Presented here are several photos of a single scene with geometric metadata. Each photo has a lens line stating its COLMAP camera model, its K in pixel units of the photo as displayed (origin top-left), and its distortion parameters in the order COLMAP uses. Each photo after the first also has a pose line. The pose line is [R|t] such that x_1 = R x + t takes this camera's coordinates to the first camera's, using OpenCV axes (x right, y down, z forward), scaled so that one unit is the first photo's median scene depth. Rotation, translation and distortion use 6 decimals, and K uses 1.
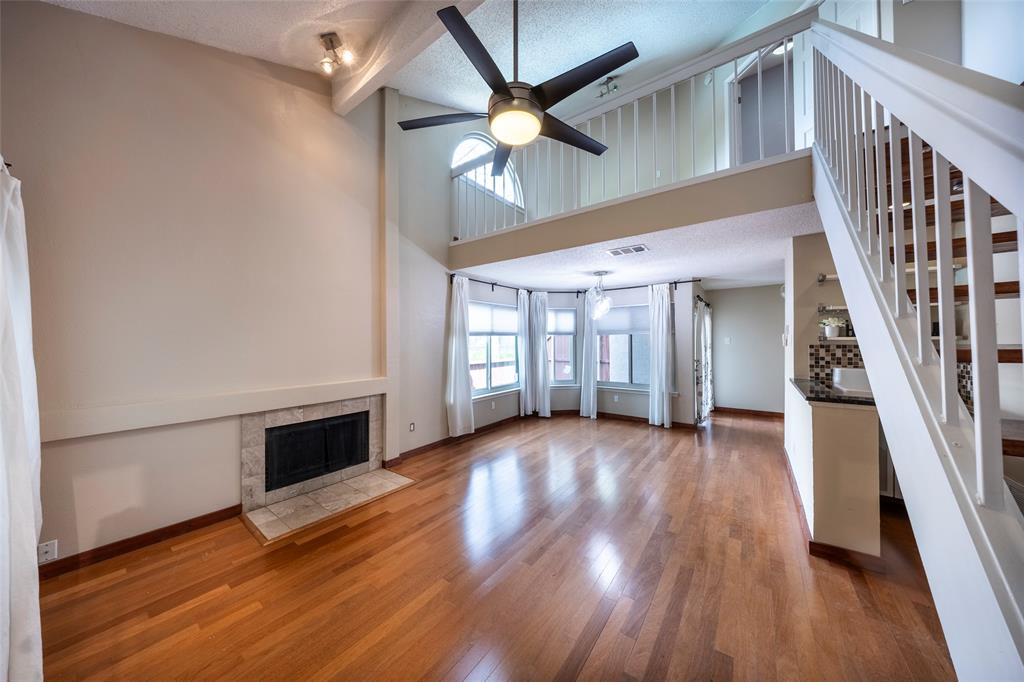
lens RADIAL K [[331.0, 0, 509.2], [0, 331.0, 336.1], [0, 0, 1]] dist [0.001827, 0.000164]
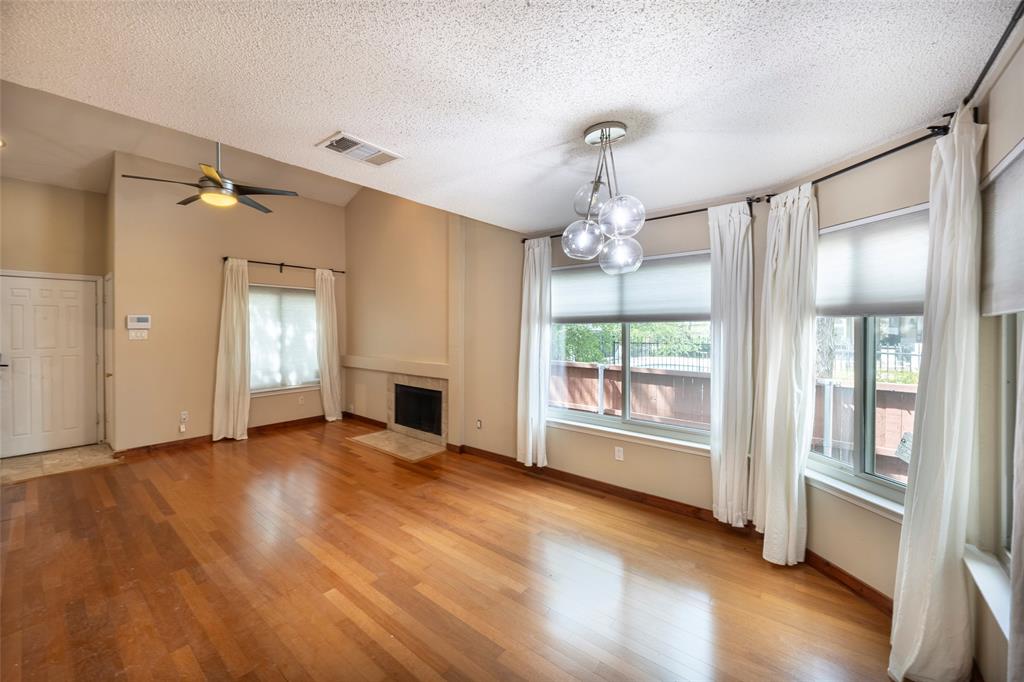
lens RADIAL K [[401.3, 0, 448.8], [0, 401.3, 328.0], [0, 0, 1]] dist [-0.015663, -0.000256]
pose [[-0.126533, 0.008340, -0.991927, 0.642223], [0.011513, 0.999910, 0.006939, 0.000177], [0.991896, -0.010542, -0.126618, 0.840272]]
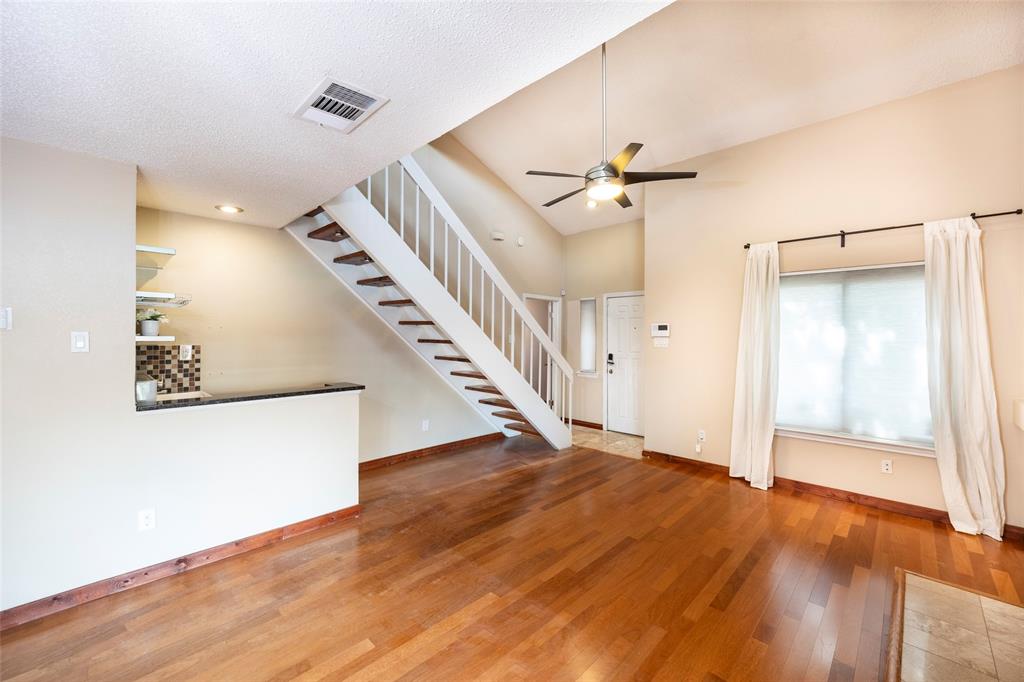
lens RADIAL K [[401.8, 0, 509.1], [0, 401.8, 341.0], [0, 0, 1]] dist [0.002873, 0.000027]
pose [[-0.989630, 0.002893, 0.143614, 0.061585], [0.002614, 0.999994, -0.002129, 0.009136], [-0.143619, -0.001732, -0.989632, 1.001606]]
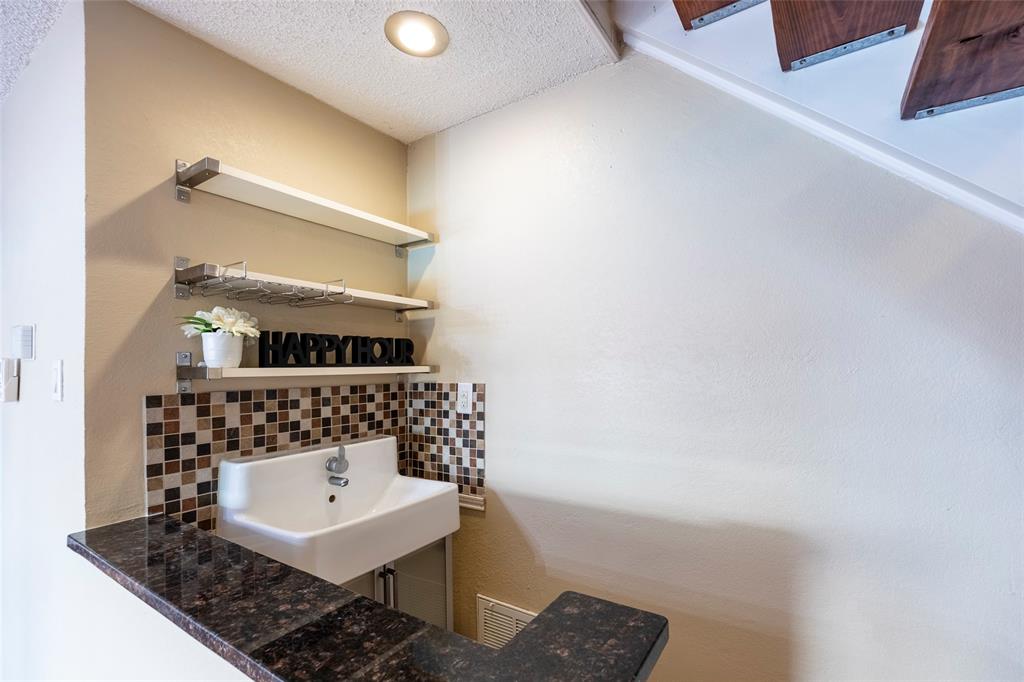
lens RADIAL K [[438.1, 0, 570.1], [0, 438.1, 363.2], [0, 0, 1]] dist [-0.001265, -0.000364]
pose [[-0.109343, 0.009489, 0.993959, 0.302327], [0.000005, 0.999954, -0.009546, 0.001212], [-0.994004, -0.001039, -0.109338, 0.416390]]
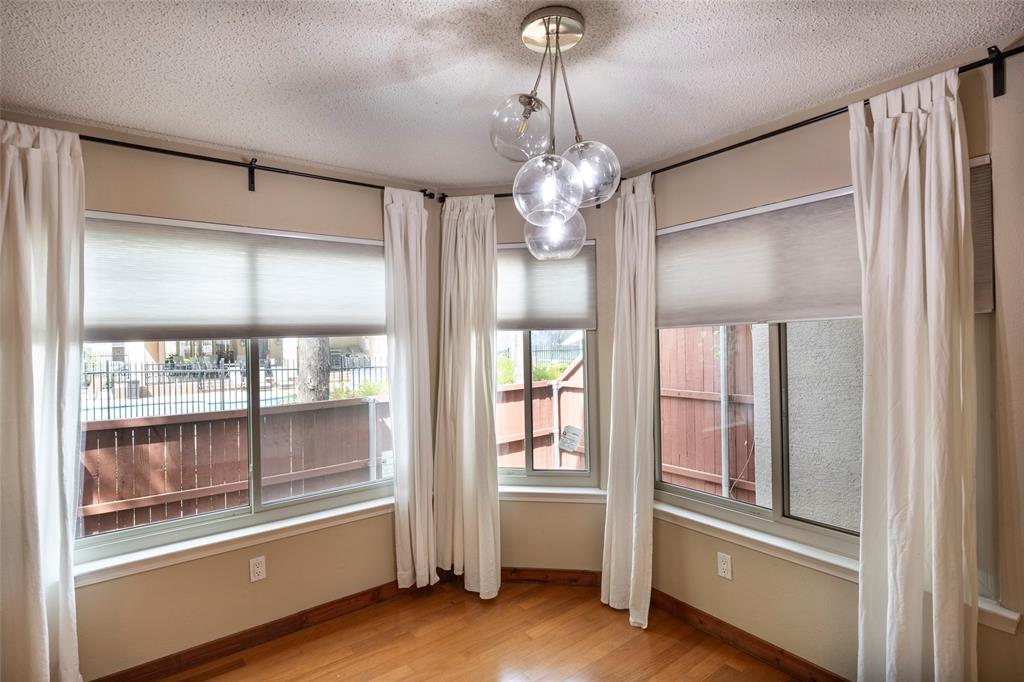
lens RADIAL K [[496.0, 0, 514.8], [0, 496.0, 338.7], [0, 0, 1]] dist [-0.007590, 0.000896]
pose [[0.959365, -0.013658, -0.281837, 0.317373], [0.017585, 0.999780, 0.011411, -0.001273], [0.281619, -0.015904, 0.959395, 0.657574]]
